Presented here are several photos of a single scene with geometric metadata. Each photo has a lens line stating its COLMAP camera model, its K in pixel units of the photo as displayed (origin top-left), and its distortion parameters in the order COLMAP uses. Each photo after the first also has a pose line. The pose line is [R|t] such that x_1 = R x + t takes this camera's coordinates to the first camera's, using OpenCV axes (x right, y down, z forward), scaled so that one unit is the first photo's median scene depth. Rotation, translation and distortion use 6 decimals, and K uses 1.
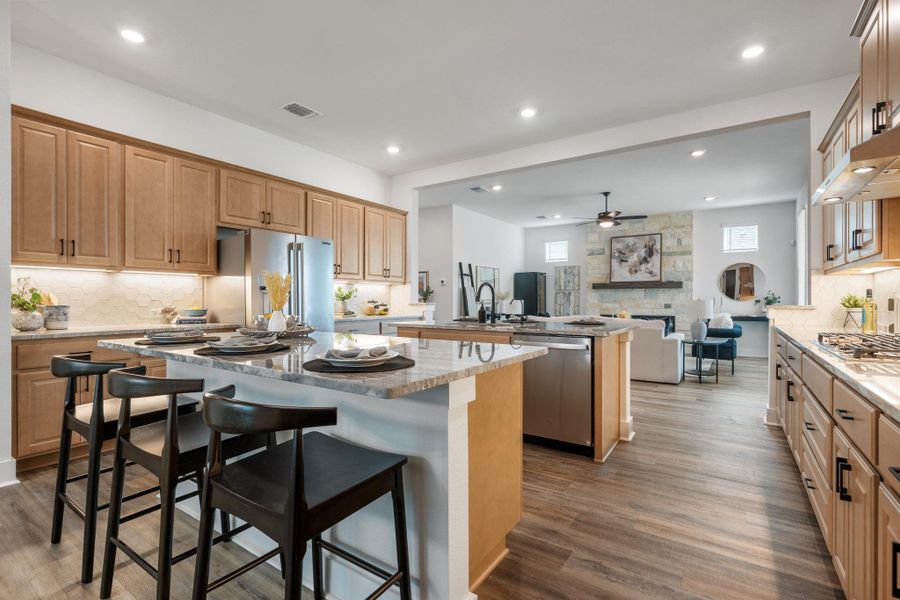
lens RADIAL K [[417.9, 0, 448.3], [0, 417.9, 301.1], [0, 0, 1]] dist [-0.000481, -0.000741]
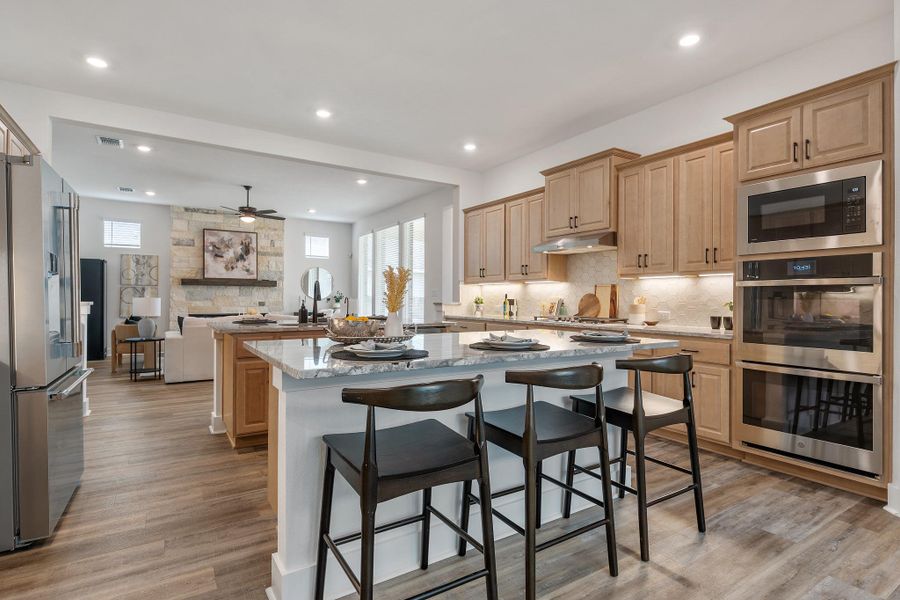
lens RADIAL K [[450.7, 0, 450.3], [0, 450.7, 297.5], [0, 0, 1]] dist [0.004657, -0.000659]
pose [[0.384220, 0.004555, 0.923230, -0.331505], [-0.003272, 0.999988, -0.003572, -0.001325], [-0.923236, -0.001648, 0.384230, 0.139888]]
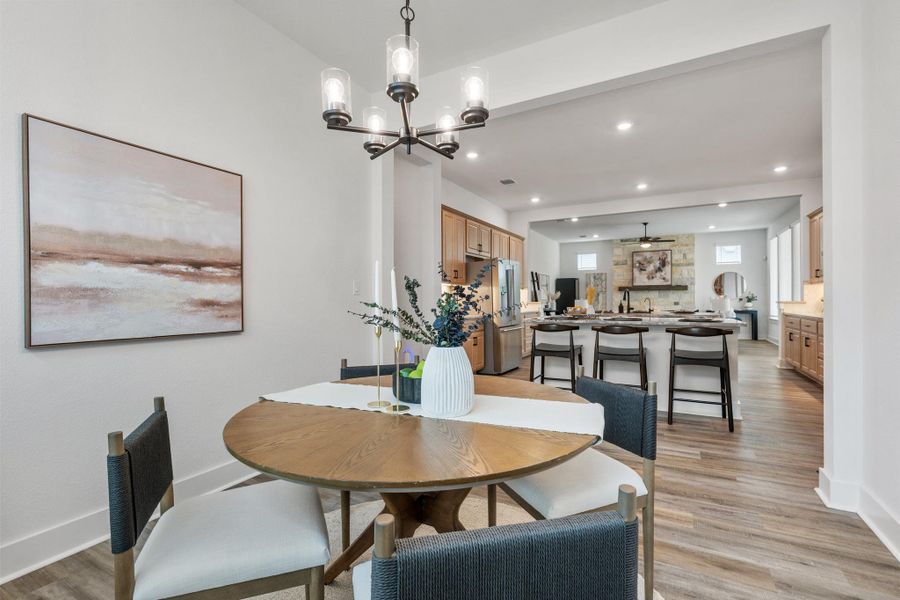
lens RADIAL K [[417.9, 0, 445.7], [0, 417.9, 301.7], [0, 0, 1]] dist [-0.000481, -0.000741]
pose [[0.994693, -0.007516, 0.102617, -0.360232], [0.007547, 0.999972, 0.000089, 0.000480], [-0.102614, 0.000686, 0.994721, -0.271481]]
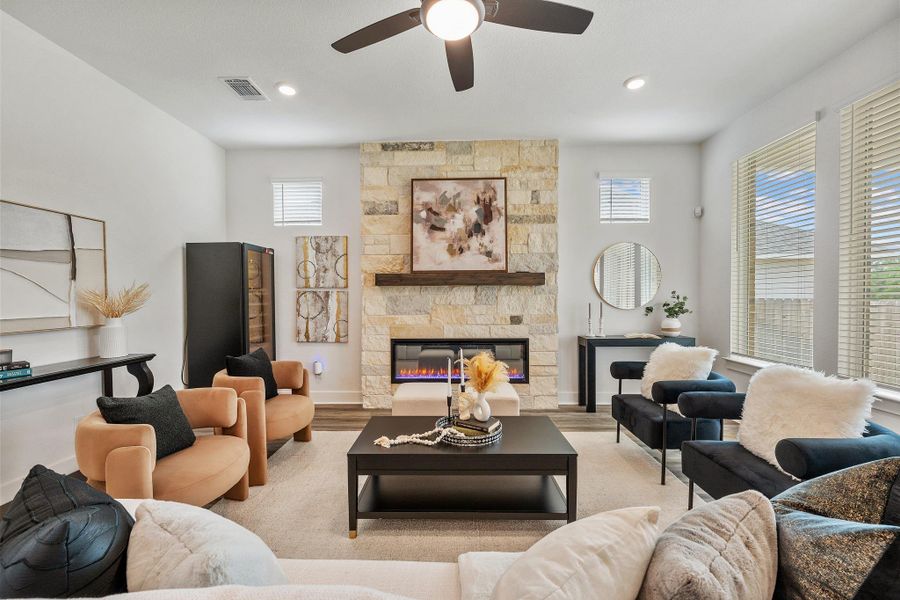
lens RADIAL K [[356.9, 0, 431.9], [0, 356.9, 304.9], [0, 0, 1]] dist [0.002357, -0.000591]
pose [[0.843387, -0.013923, 0.537126, 0.200076], [0.004557, 0.999814, 0.018761, -0.015667], [-0.537287, -0.013375, 0.843293, 0.687471]]
